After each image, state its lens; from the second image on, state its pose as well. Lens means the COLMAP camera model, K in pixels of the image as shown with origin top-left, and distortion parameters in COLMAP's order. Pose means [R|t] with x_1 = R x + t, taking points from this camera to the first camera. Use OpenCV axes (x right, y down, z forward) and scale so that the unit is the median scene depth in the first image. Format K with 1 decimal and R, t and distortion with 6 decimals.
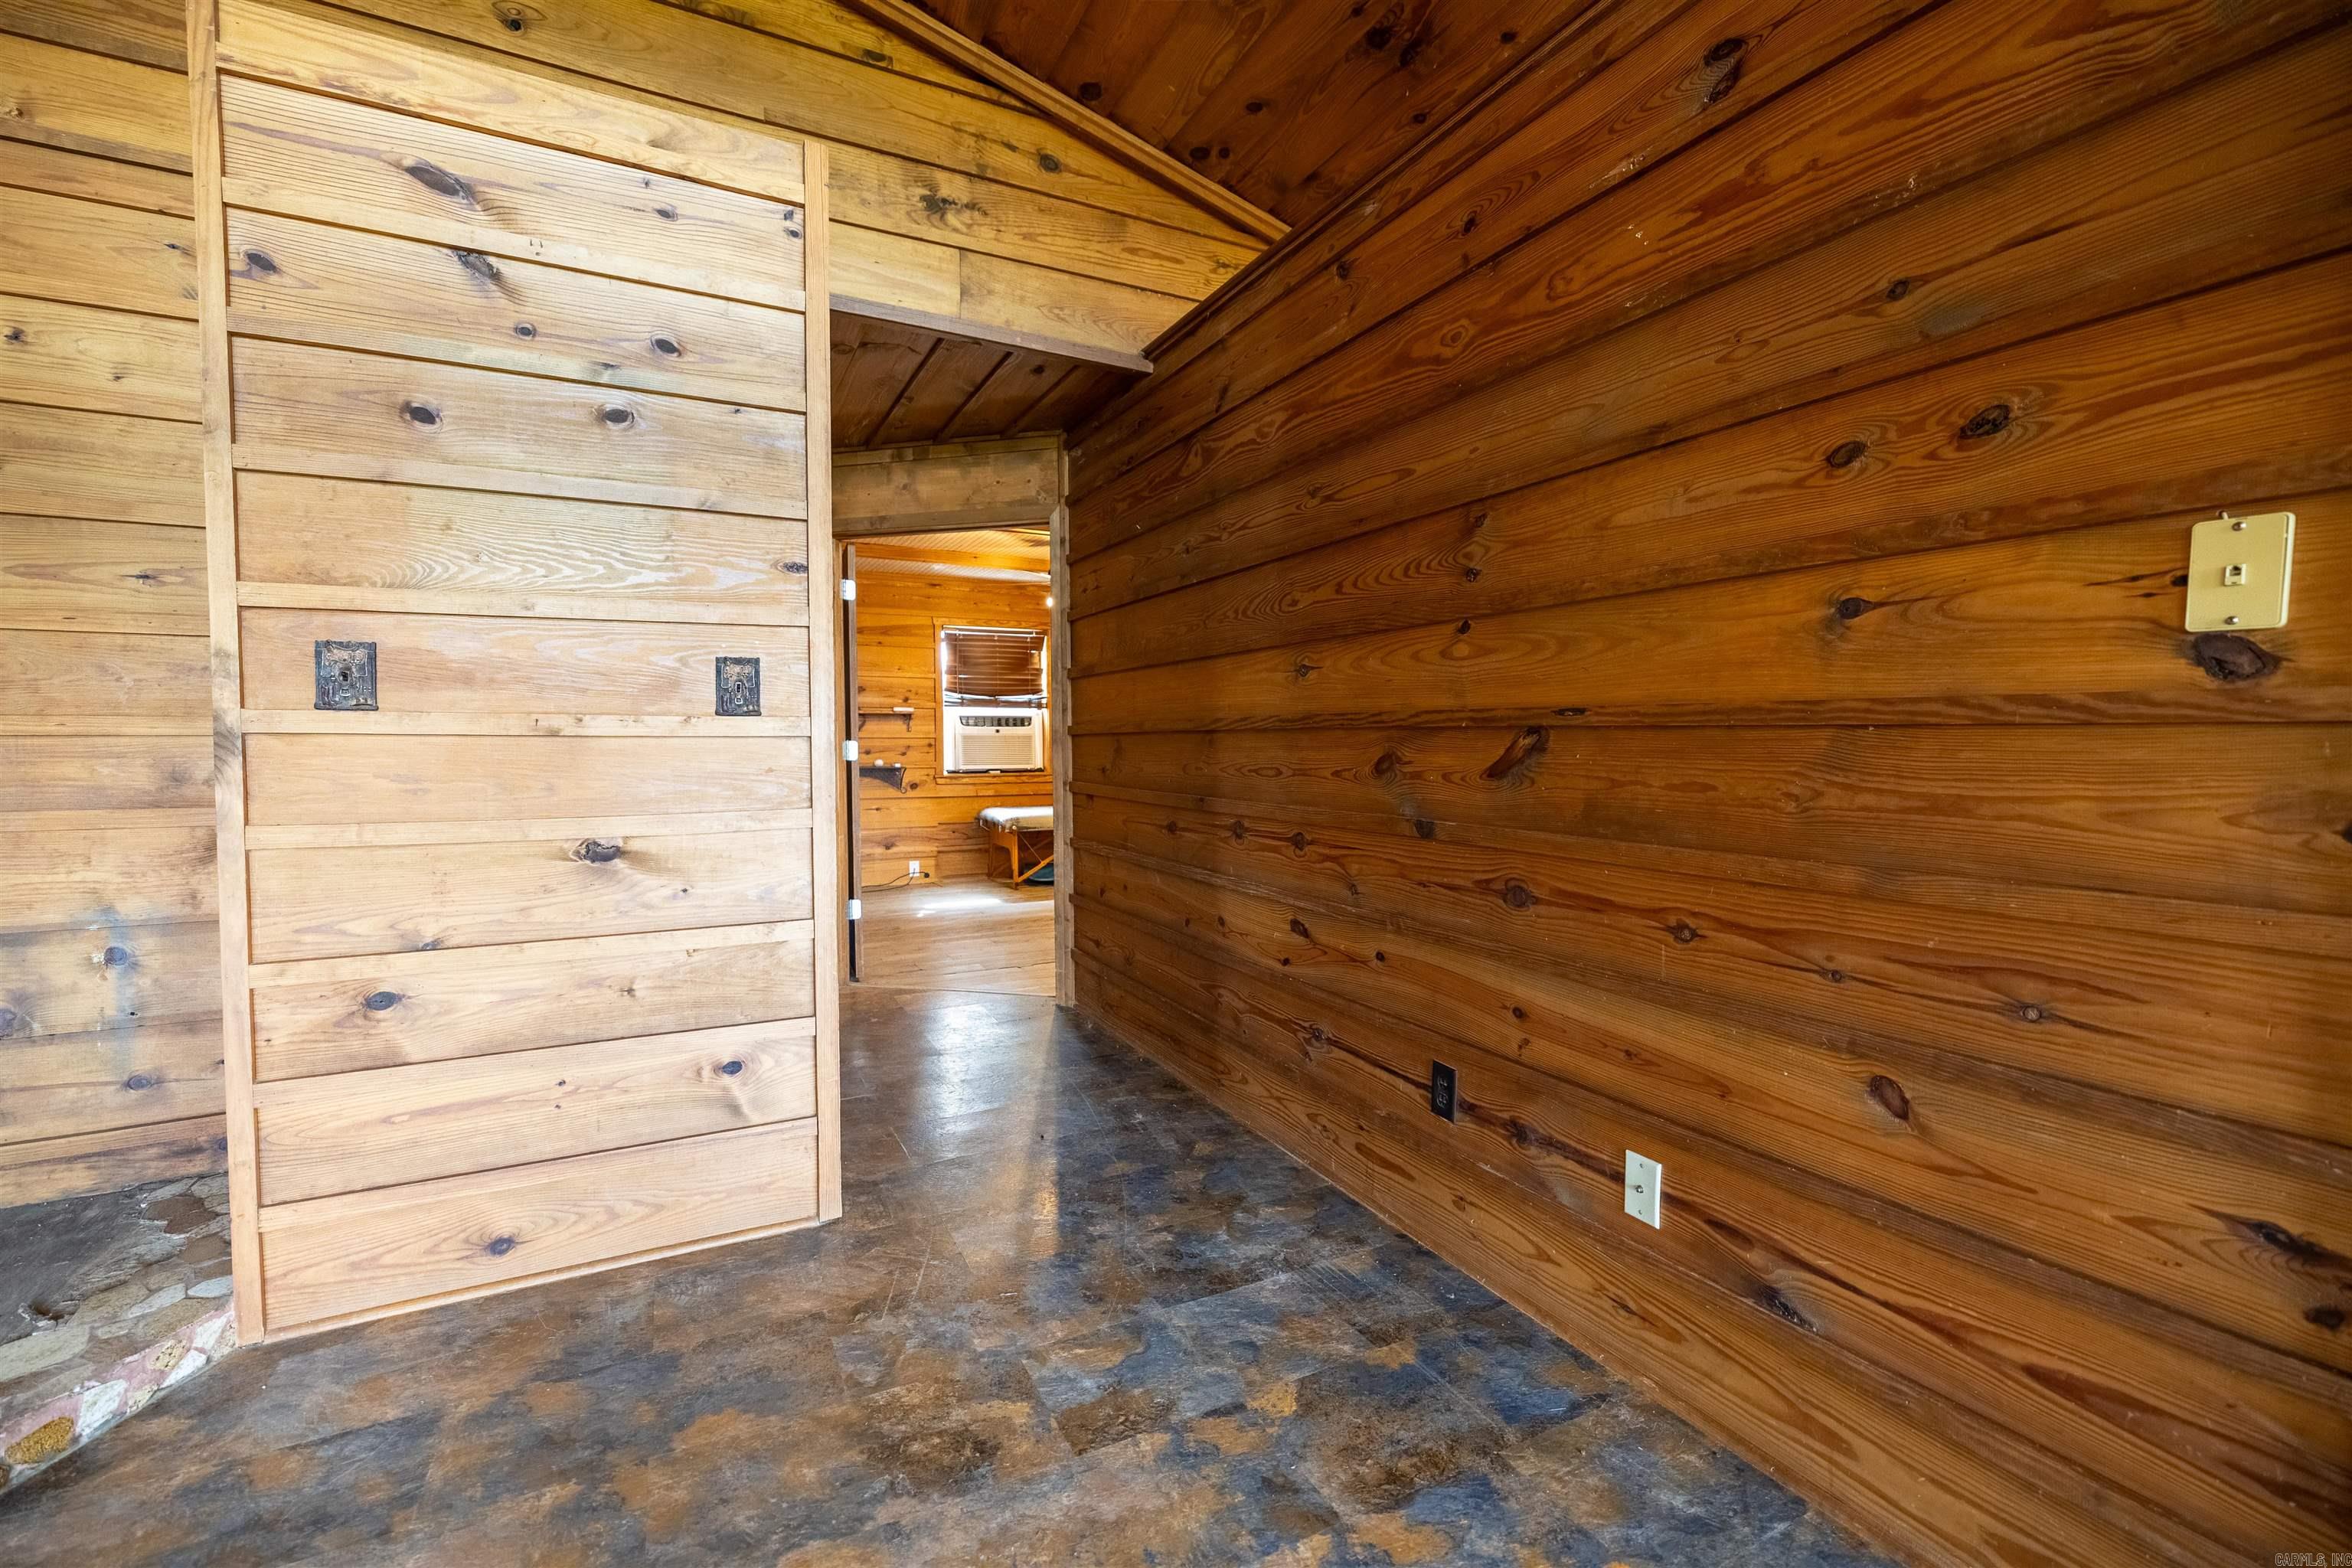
lens RADIAL K [[961.8, 0, 1175.1], [0, 961.8, 778.4], [0, 0, 1]] dist [0.003227, 0.000084]
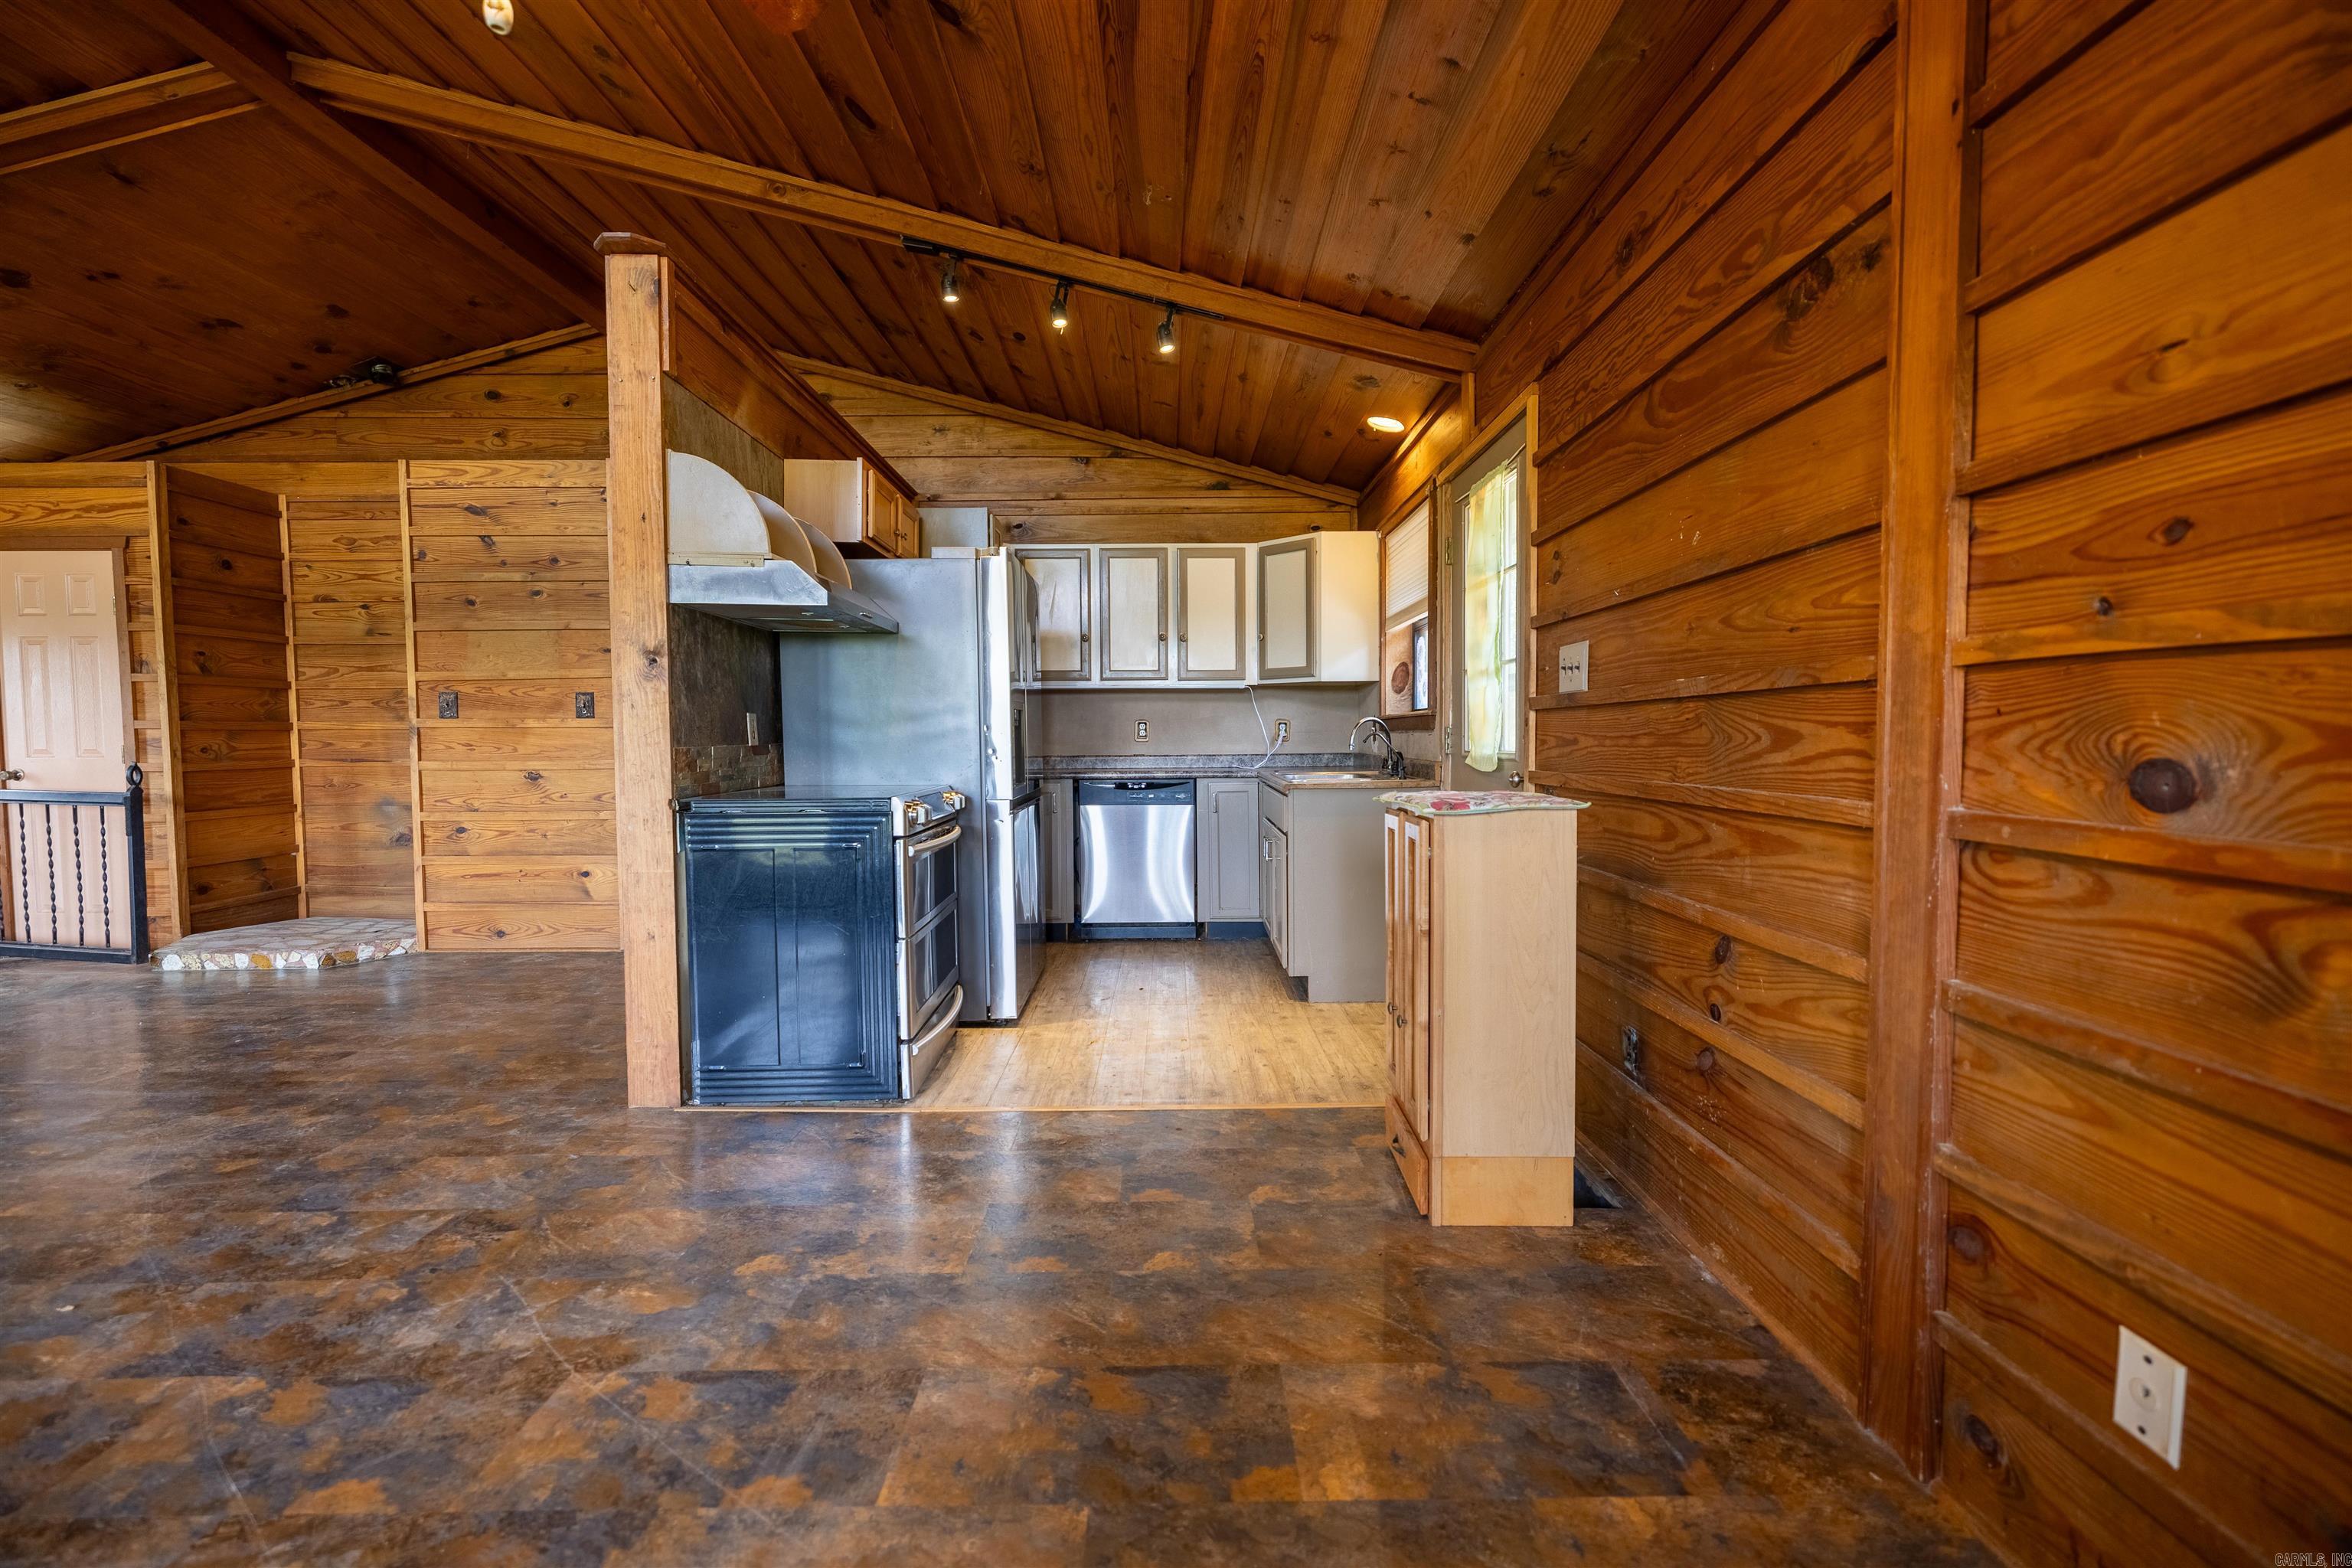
lens RADIAL K [[961.8, 0, 1173.6], [0, 961.8, 784.4], [0, 0, 1]] dist [0.003227, 0.000084]
pose [[0.898801, 0.012159, -0.438189, 2.243502], [-0.011544, 0.999925, 0.004068, 0.083250], [0.438205, 0.001402, 0.898874, -0.538017]]
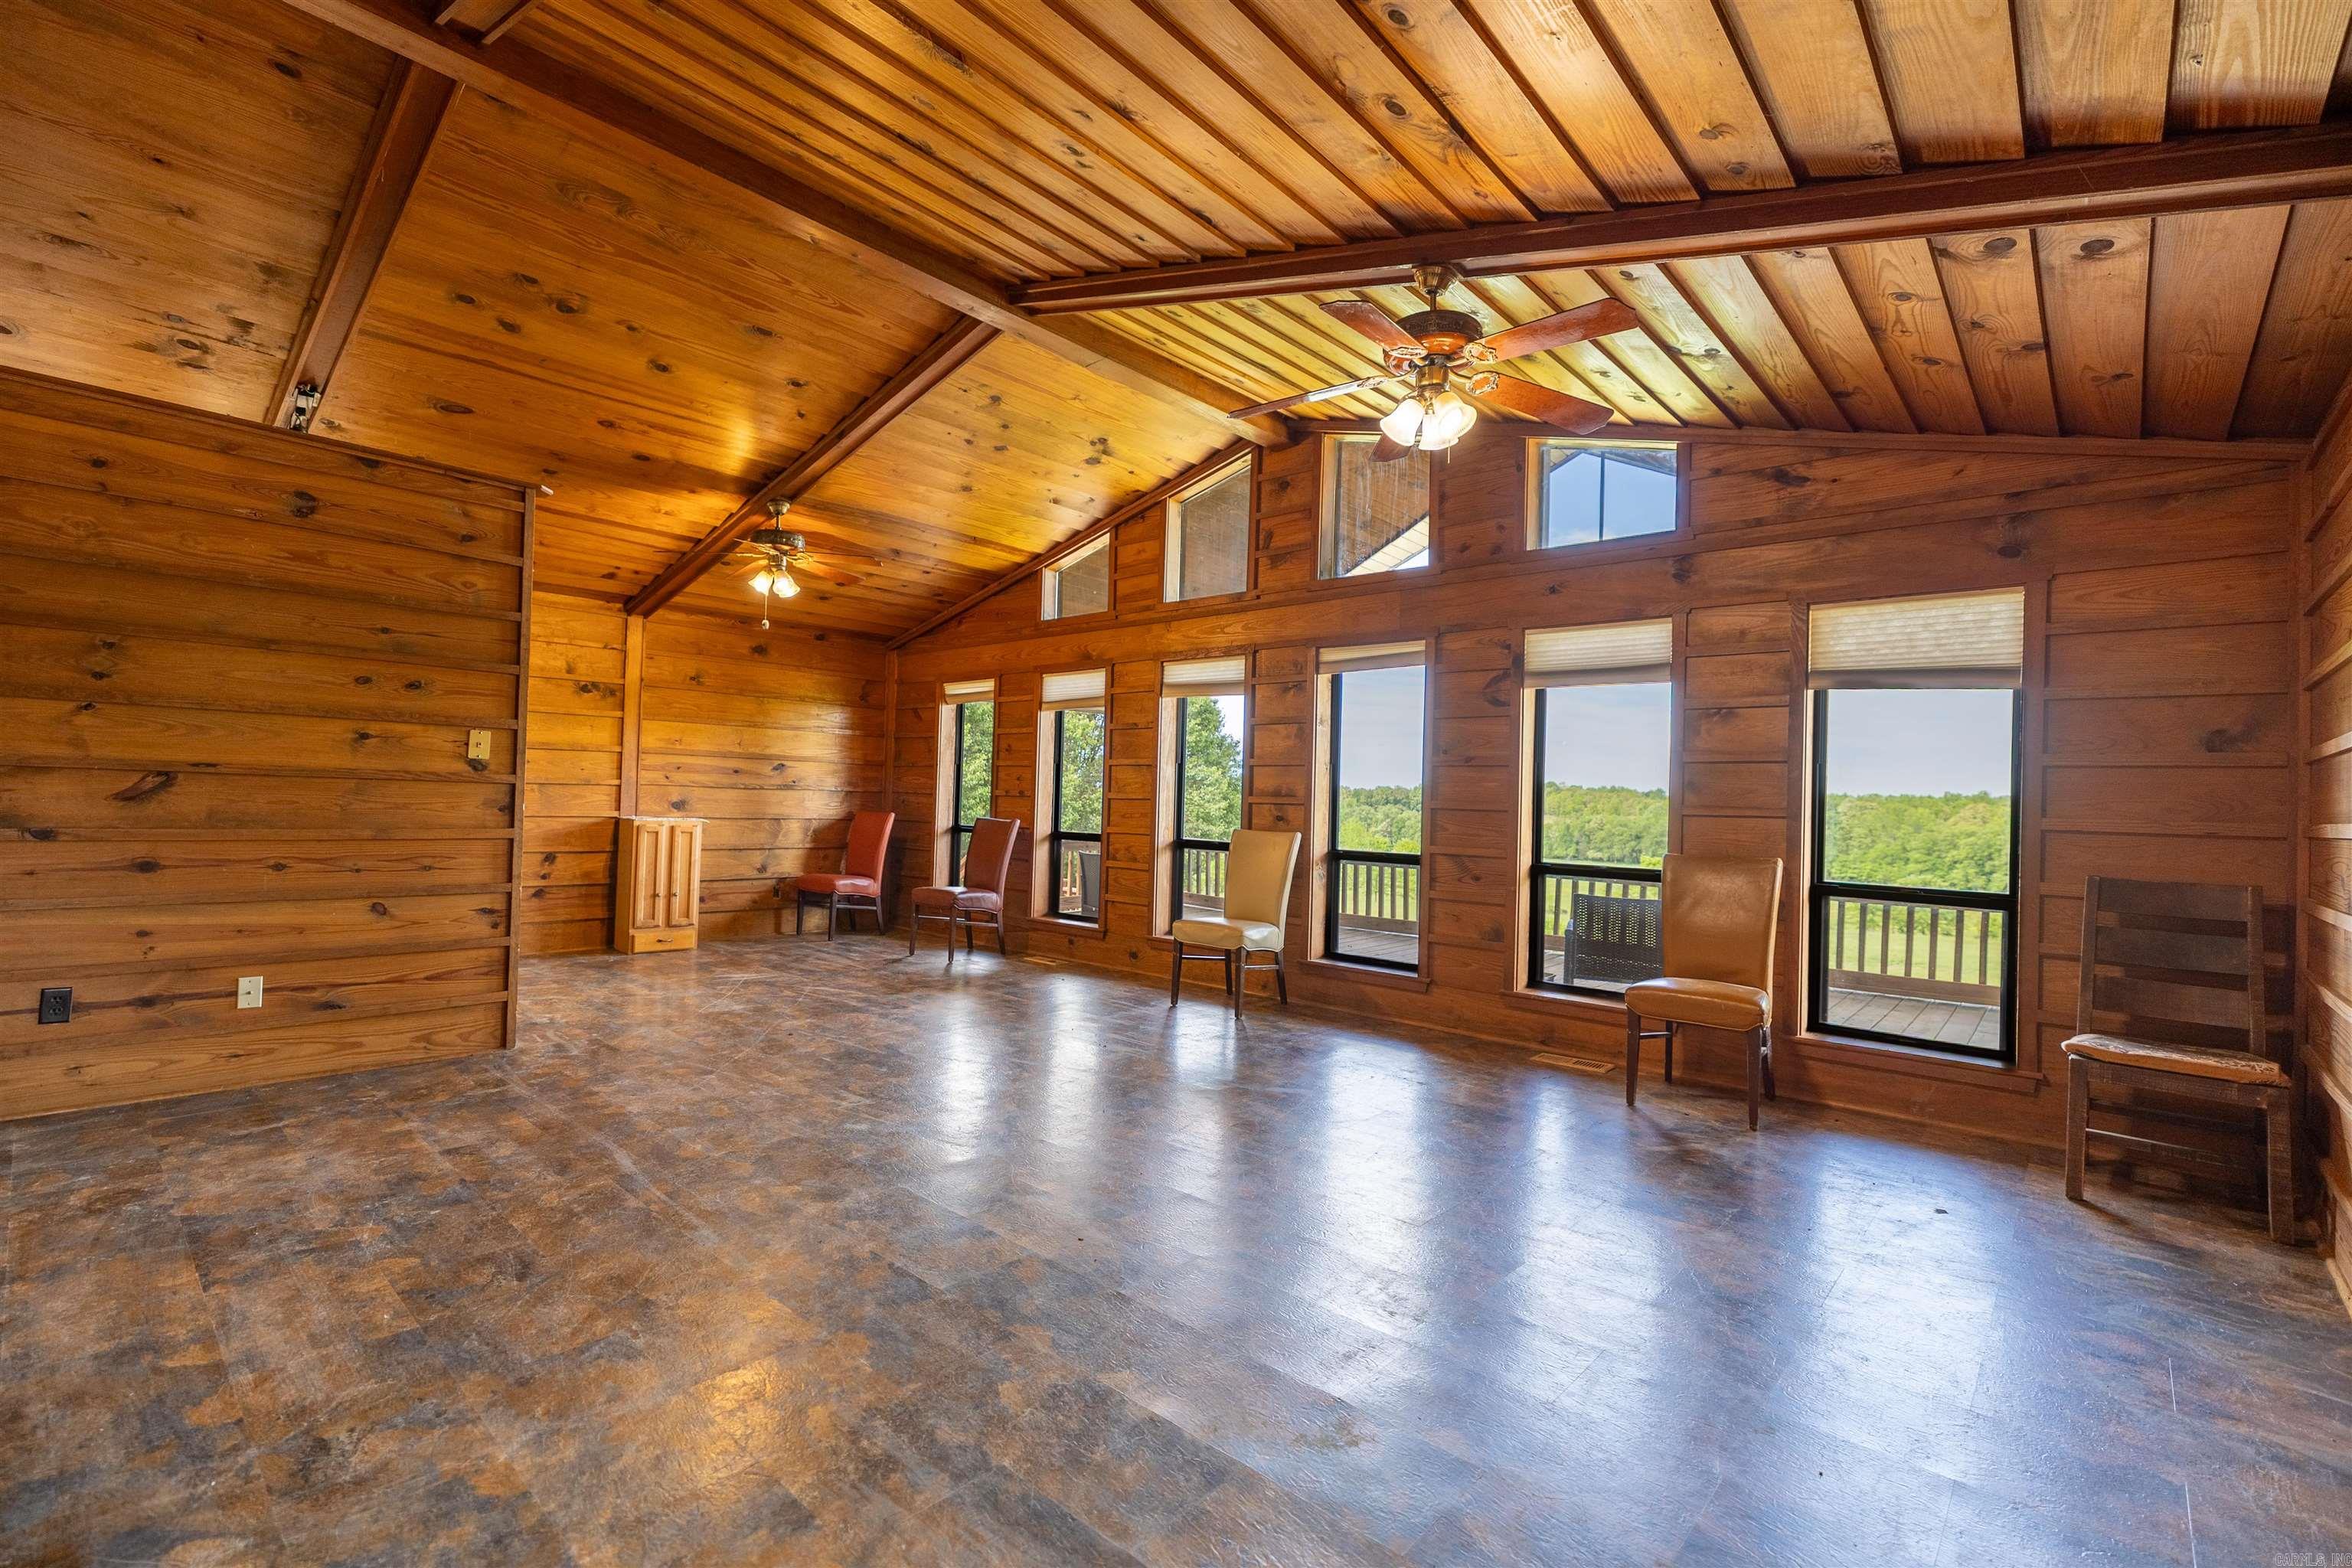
lens RADIAL K [[961.8, 0, 1174.5], [0, 961.8, 790.8], [0, 0, 1]] dist [0.003227, 0.000084]
pose [[-0.382850, -0.000680, 0.923810, -2.337413], [0.008001, 0.999960, 0.004052, -0.010518], [-0.923776, 0.008943, -0.382829, -0.072604]]
